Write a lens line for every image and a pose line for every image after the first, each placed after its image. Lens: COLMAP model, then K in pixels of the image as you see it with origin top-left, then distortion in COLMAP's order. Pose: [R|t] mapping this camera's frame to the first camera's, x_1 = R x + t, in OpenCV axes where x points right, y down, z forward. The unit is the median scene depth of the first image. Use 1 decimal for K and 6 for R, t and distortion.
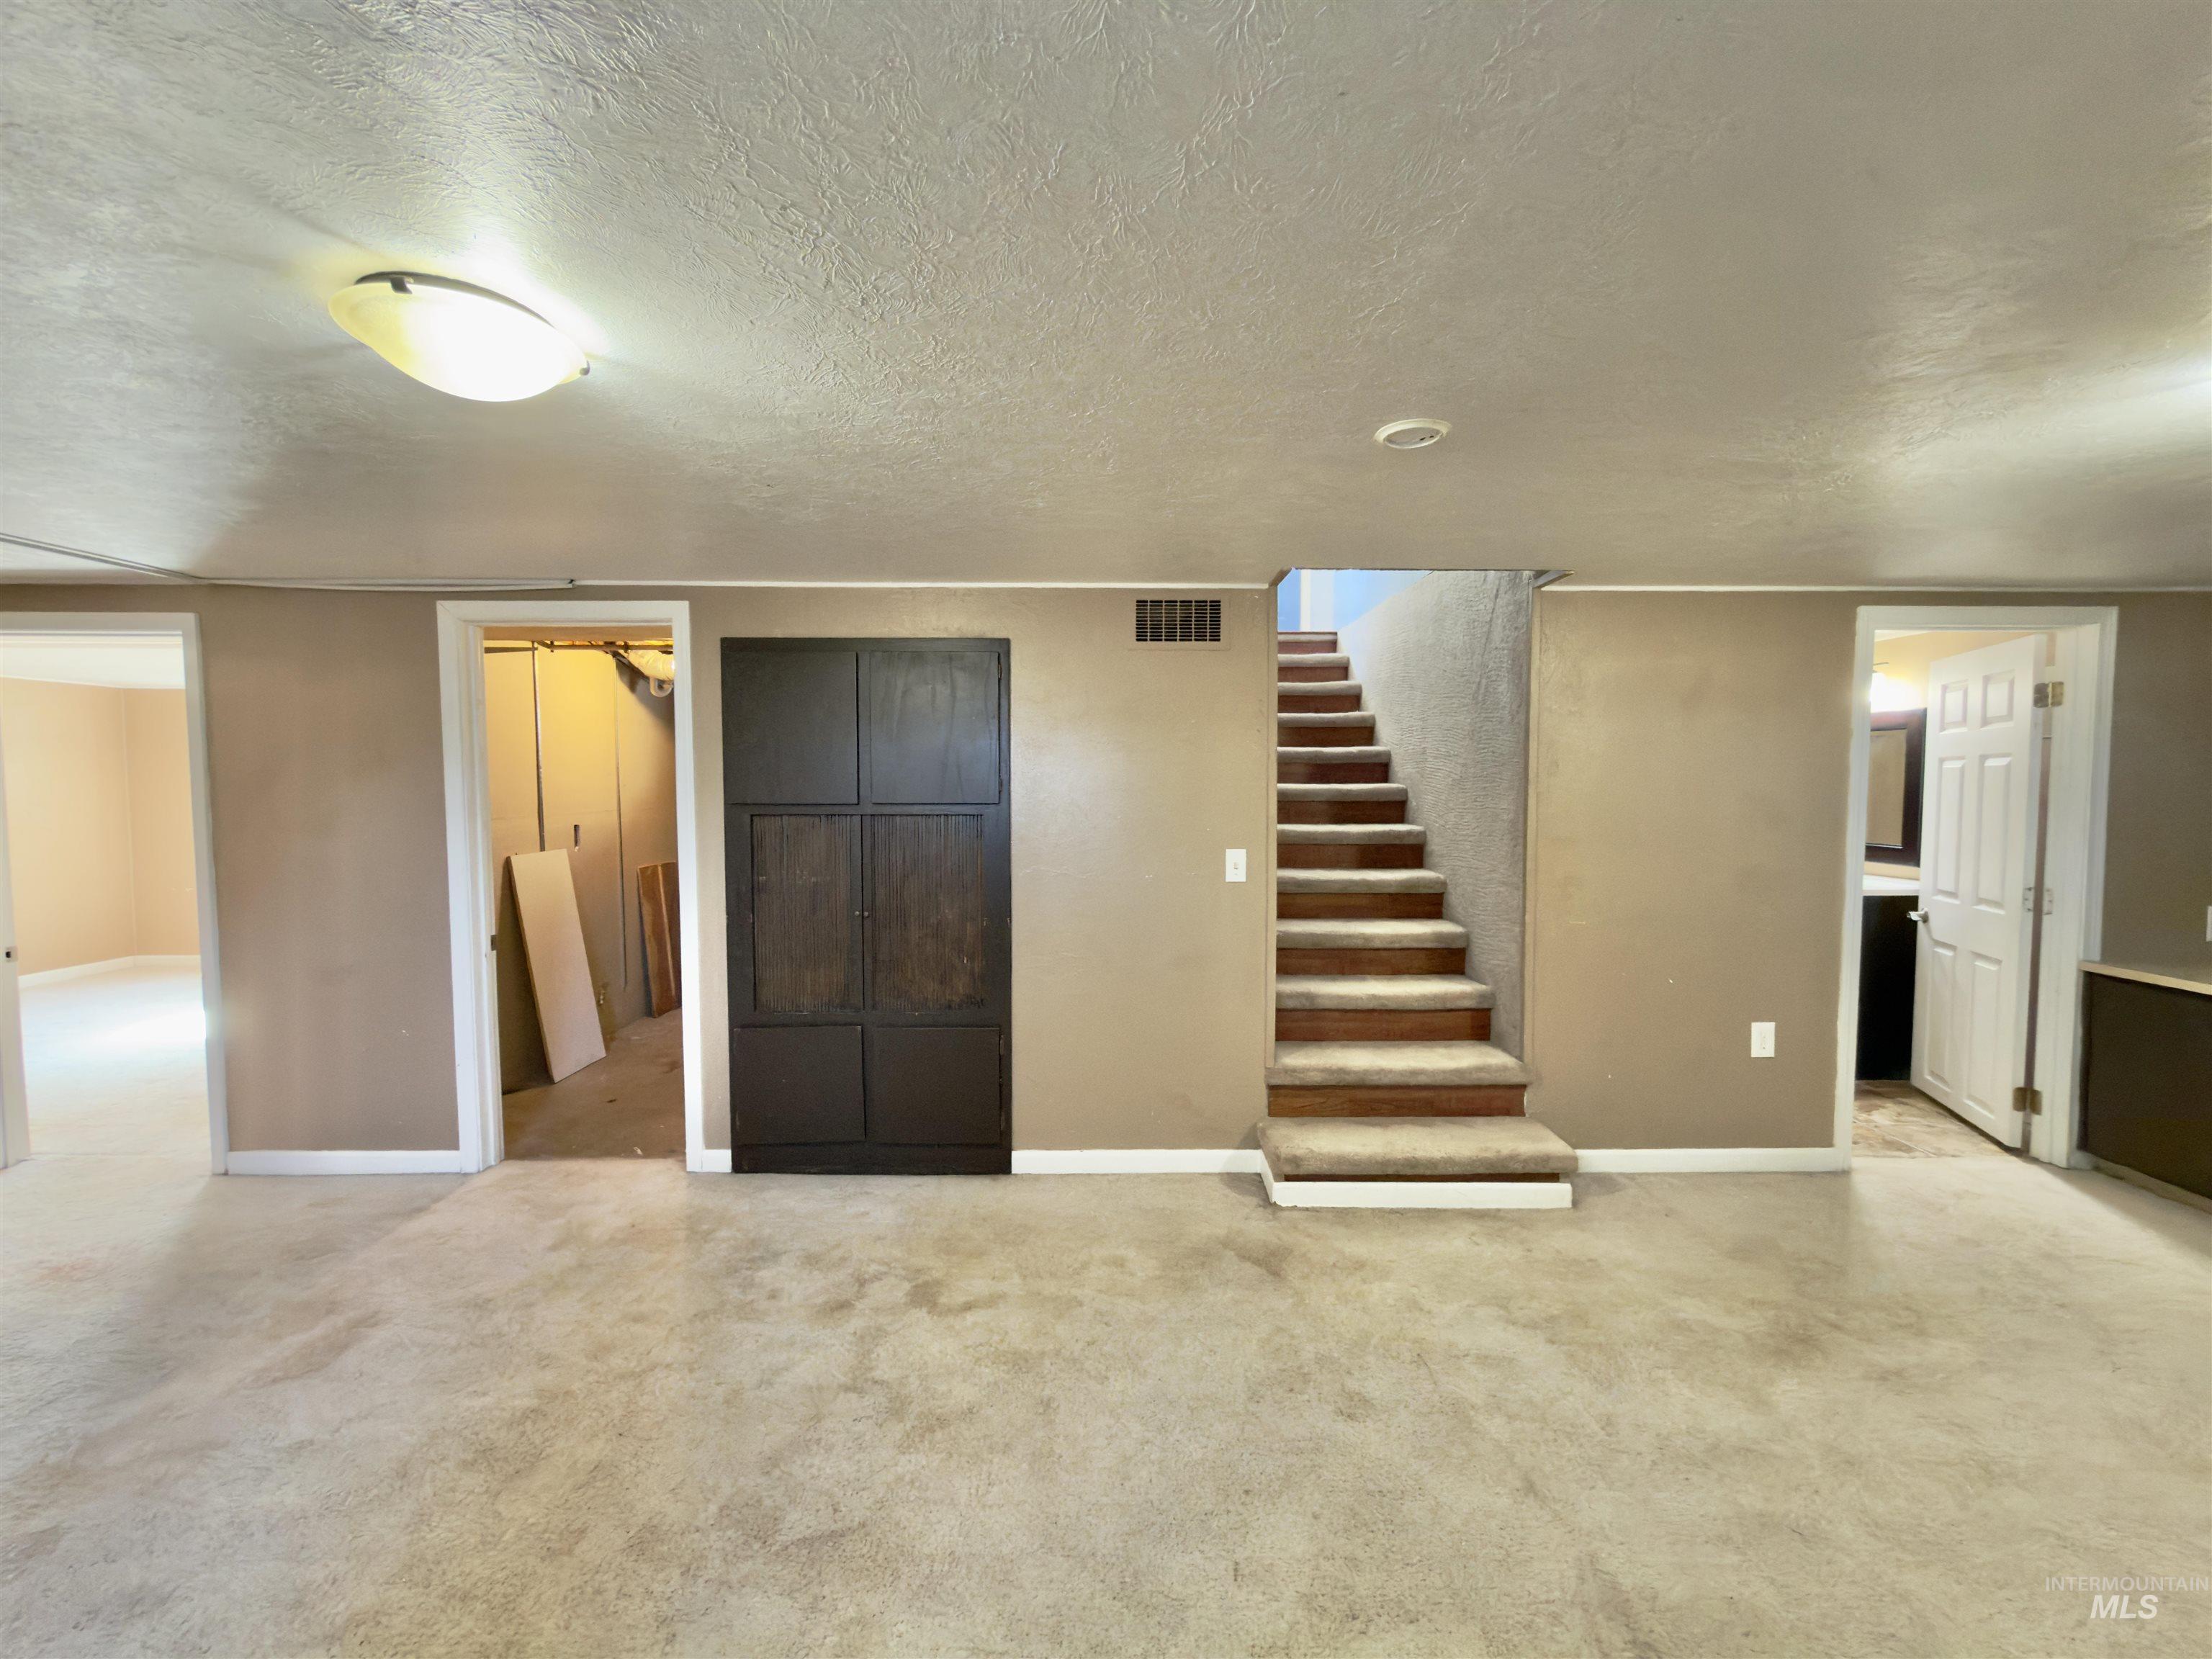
lens RADIAL K [[882.5, 0, 1114.4], [0, 882.5, 827.4], [0, 0, 1]] dist [0.000752, 0.000193]
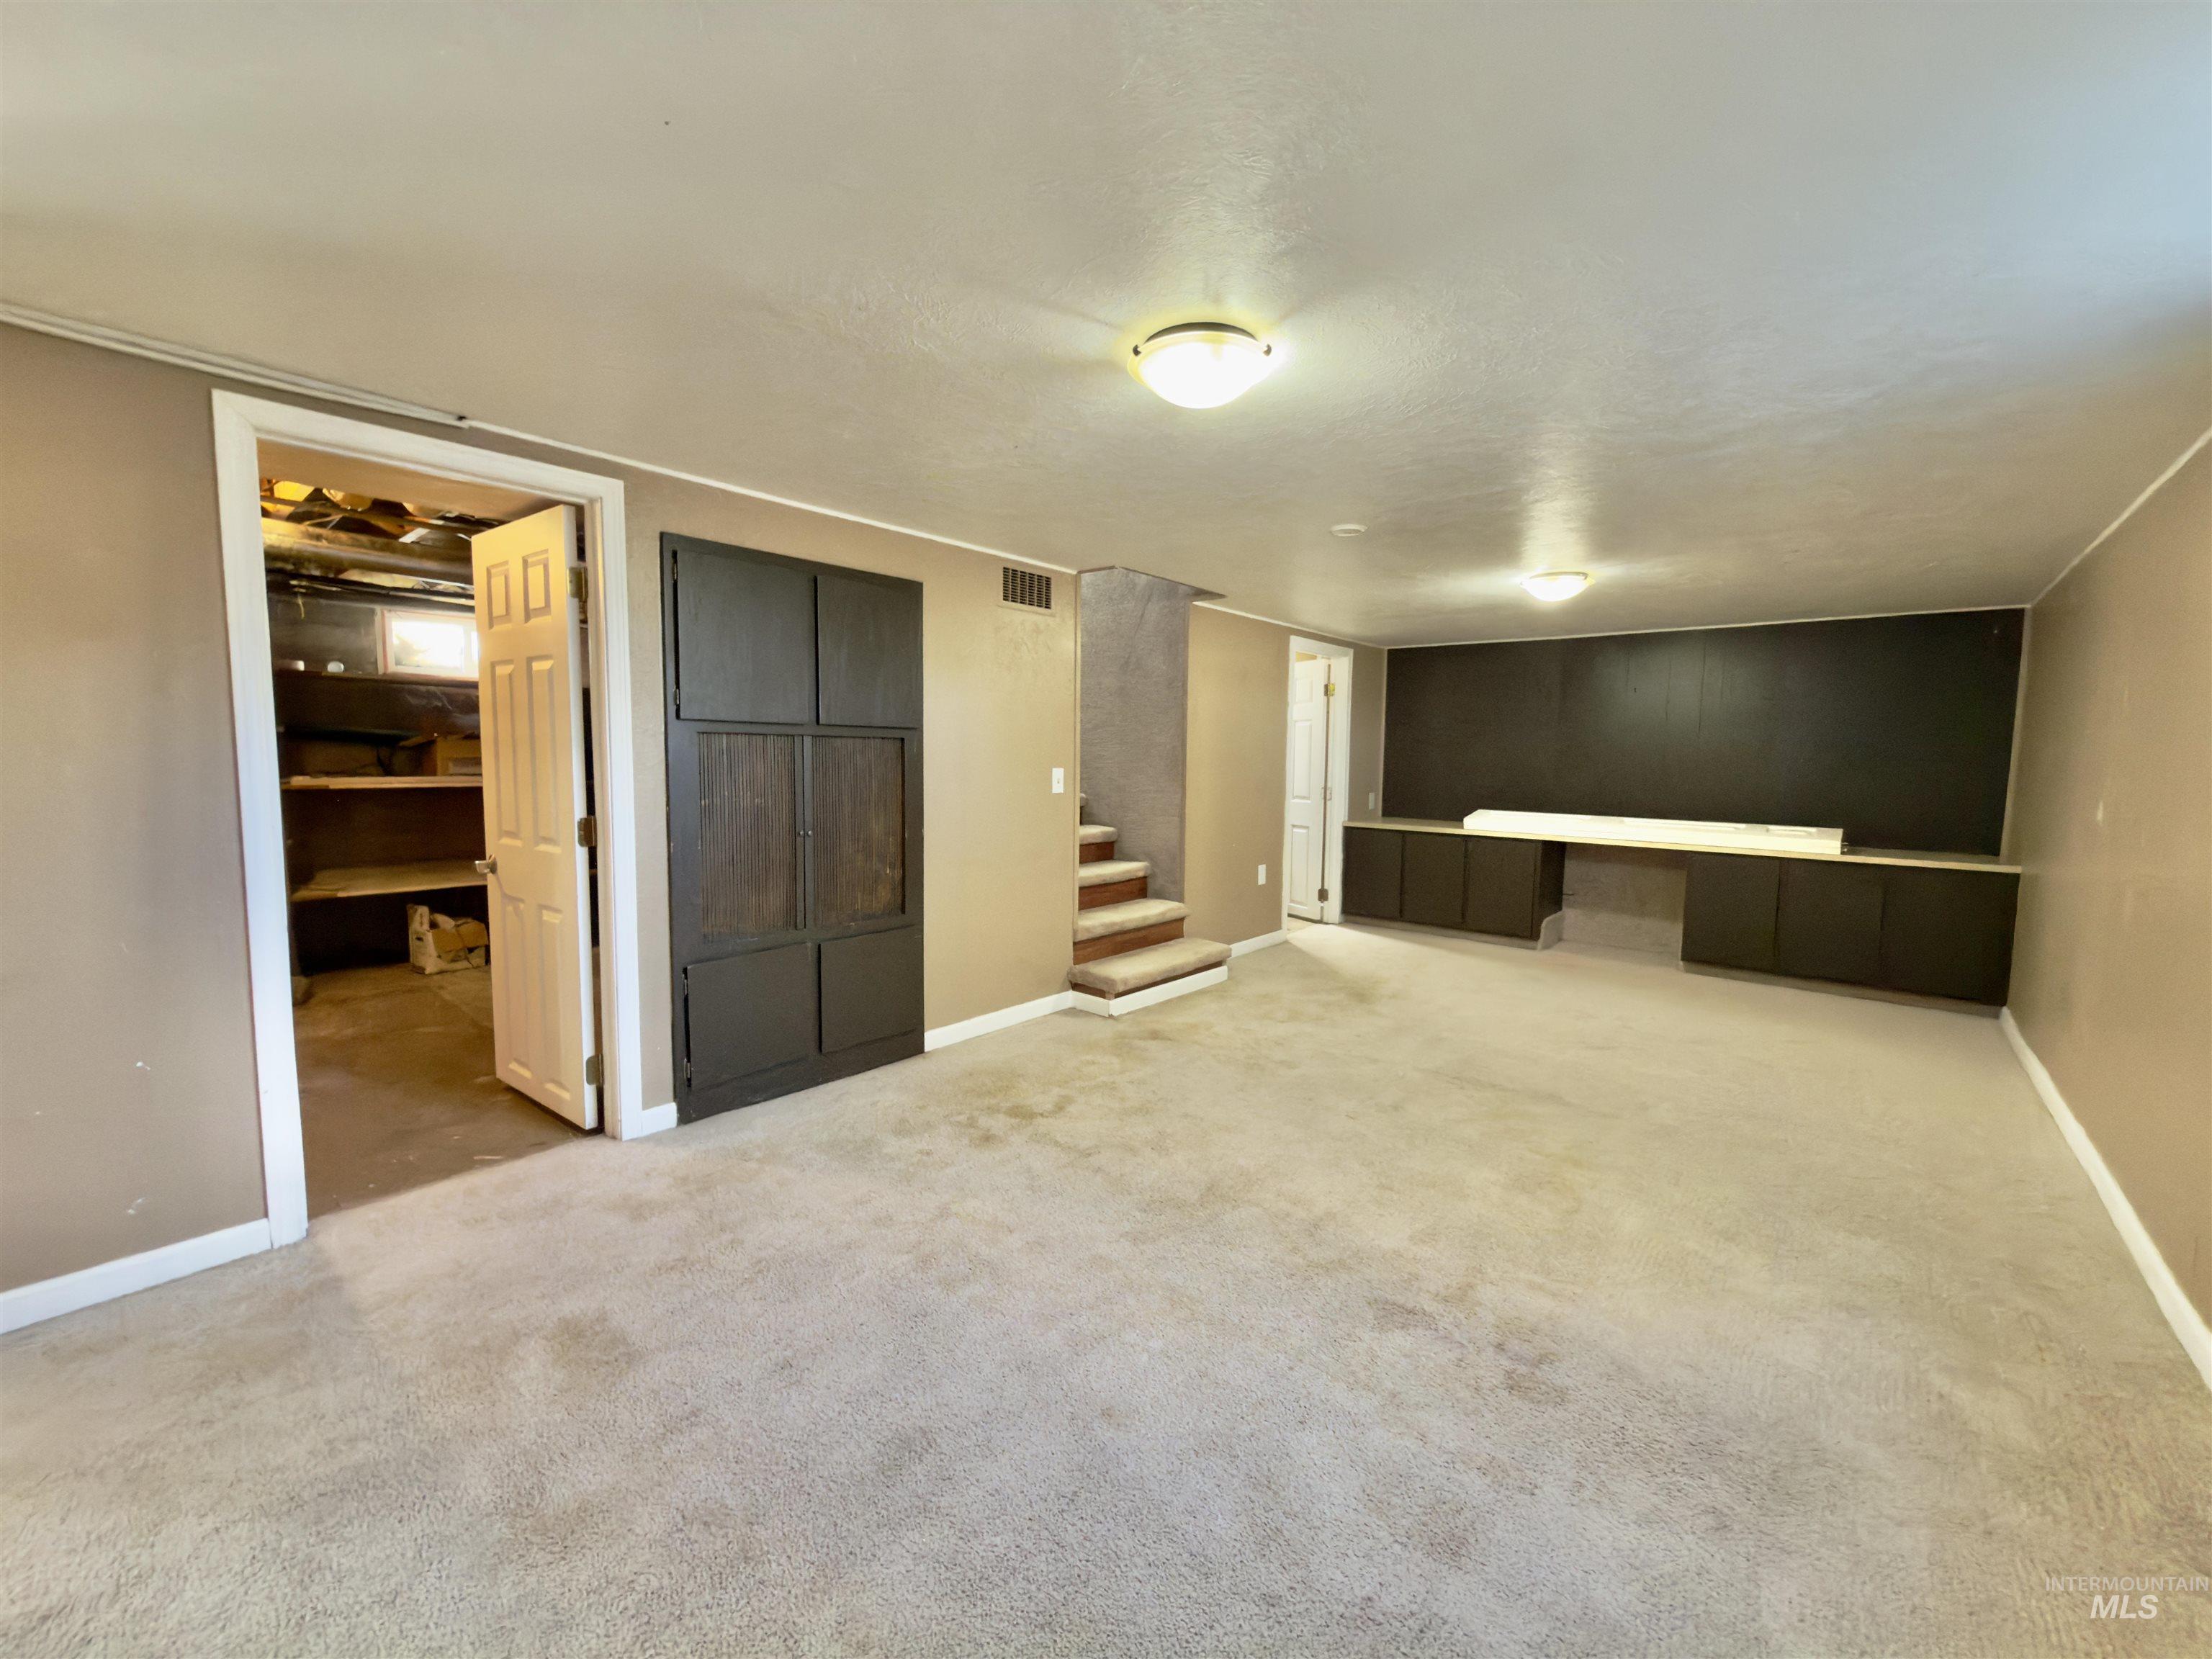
lens RADIAL K [[882.1, 0, 1109.9], [0, 882.1, 826.3], [0, 0, 1]] dist [0.000661, -0.000058]
pose [[0.654927, -0.053915, 0.753766, -0.862772], [0.026798, 0.998481, 0.048134, 0.053158], [-0.755217, -0.011325, 0.655377, 0.073483]]
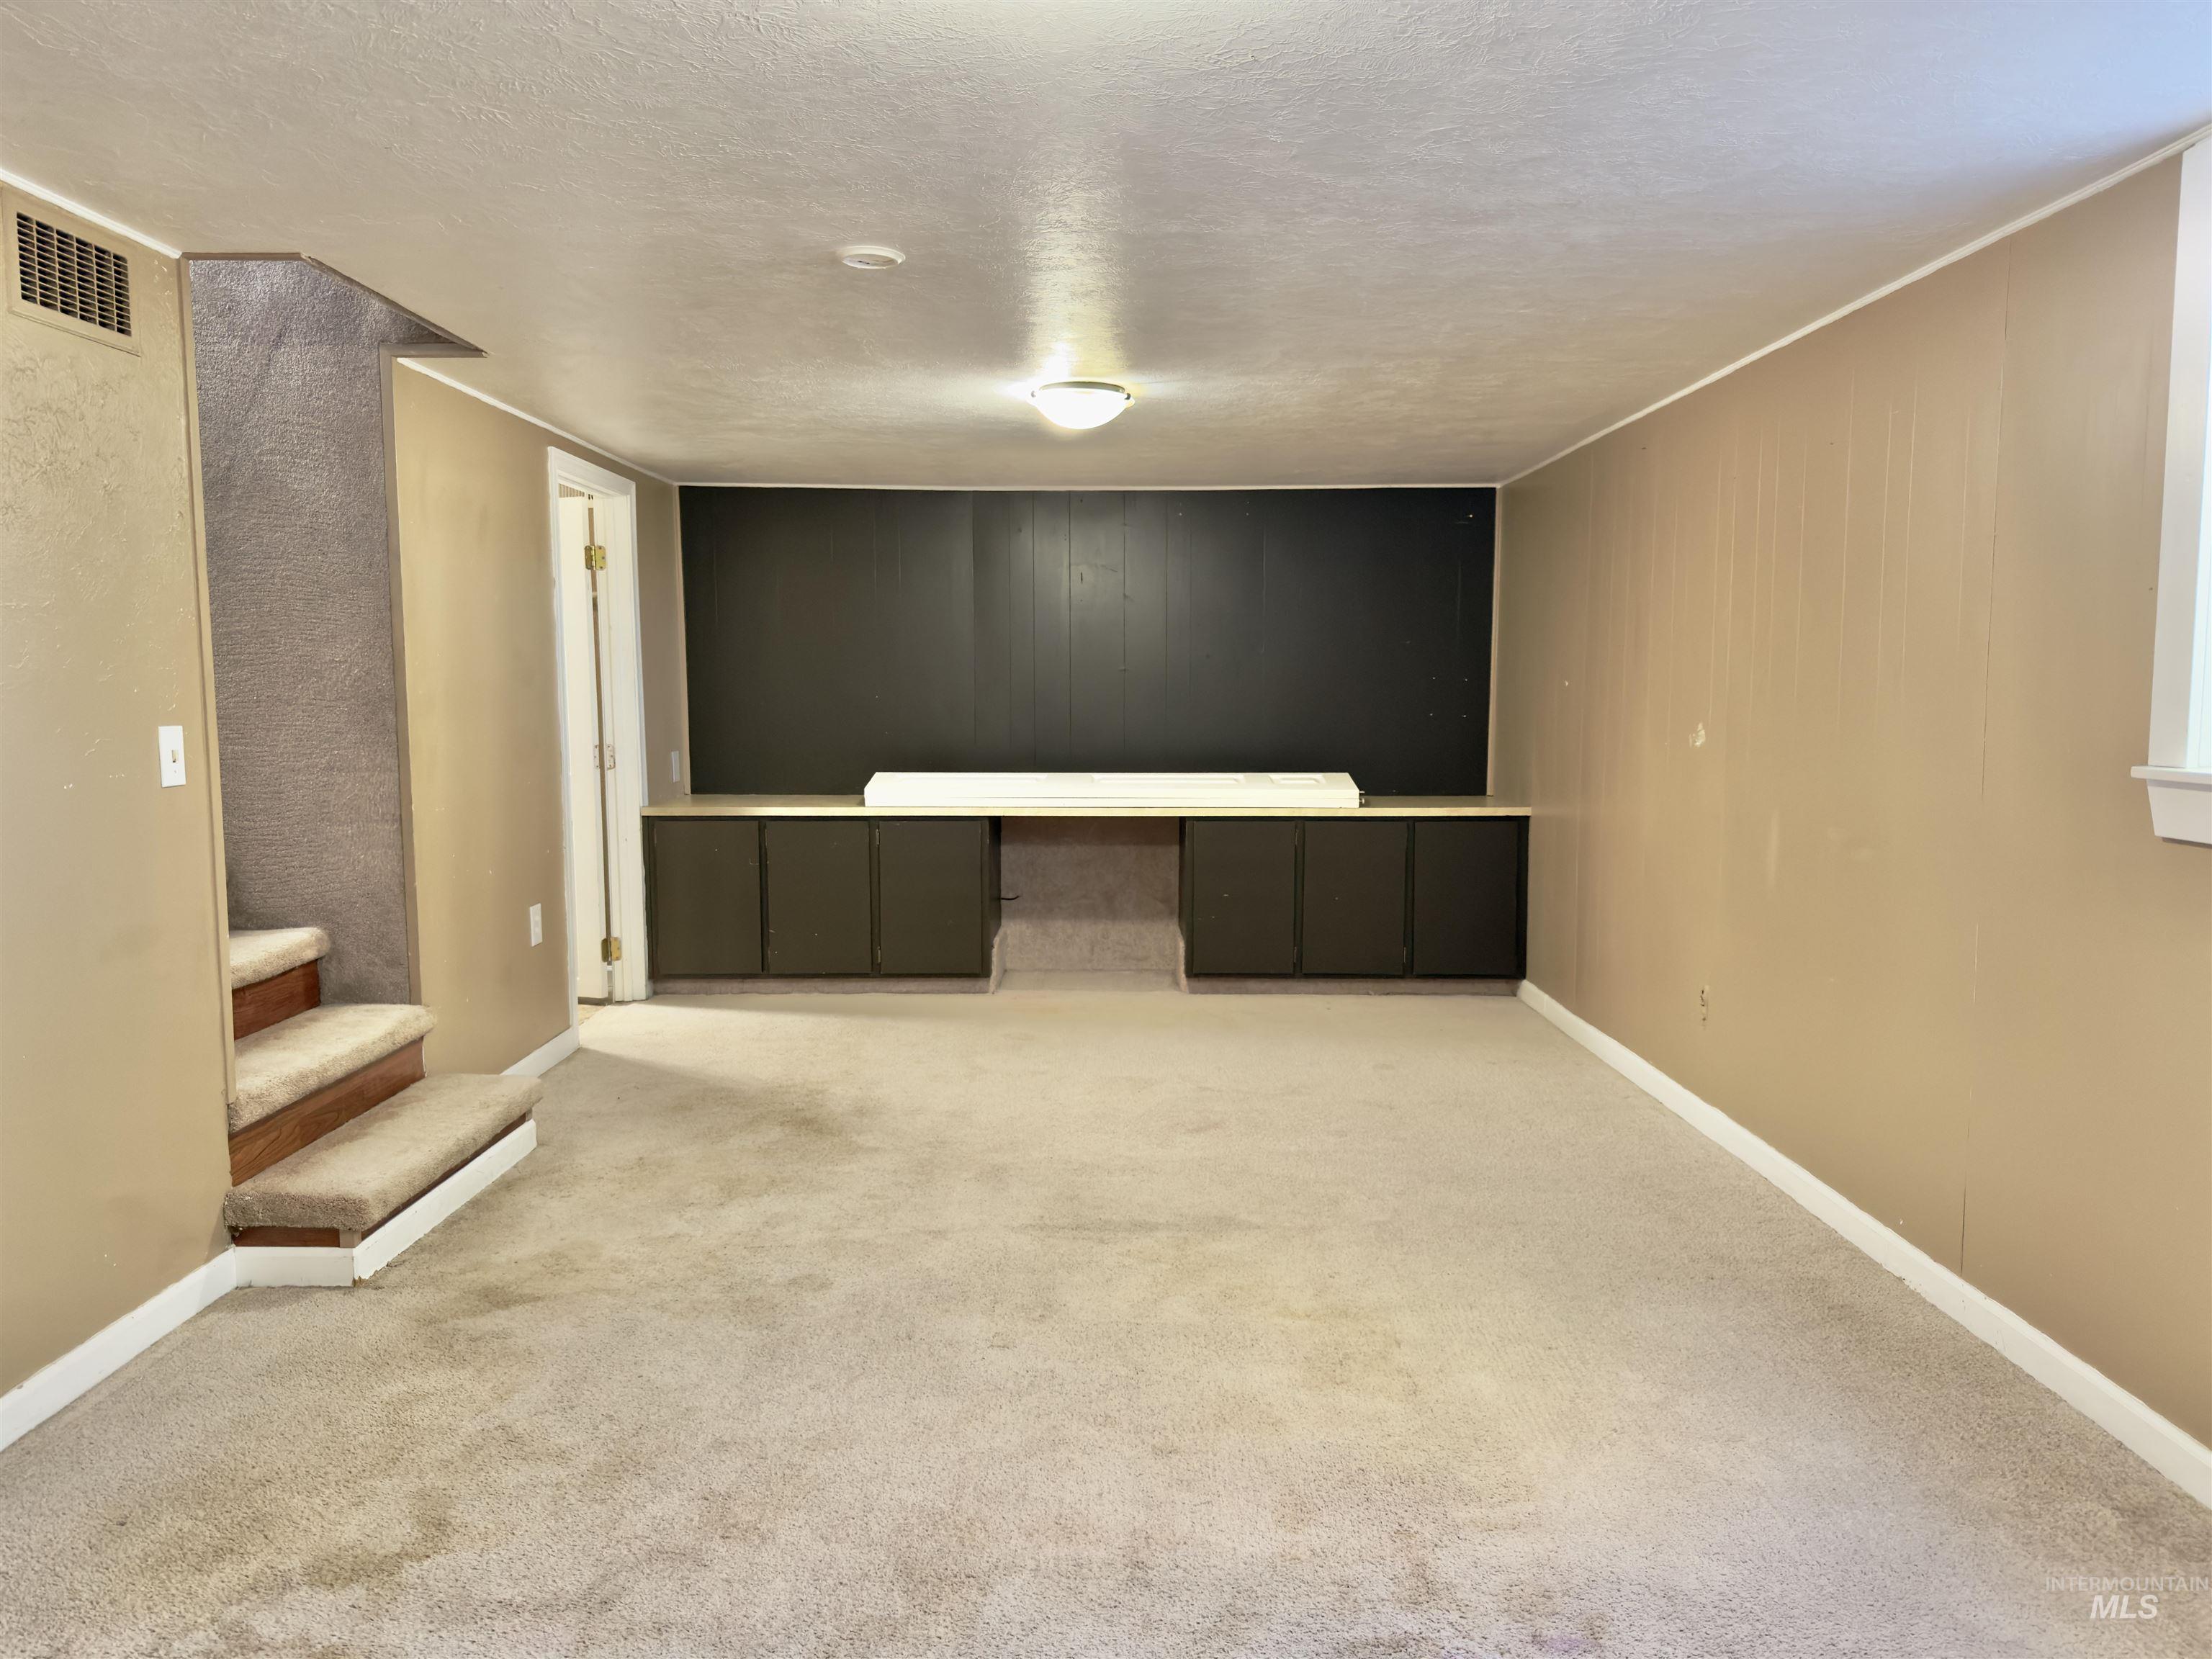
lens RADIAL K [[1547.8, 0, 1106.0], [0, 1547.8, 829.5], [0, 0, 1]] dist [0.073430, -0.119532]
pose [[0.009733, -0.094720, 0.995456, -0.878956], [0.055642, 0.994012, 0.094039, 0.031992], [-0.998403, 0.054474, 0.014946, 0.430088]]
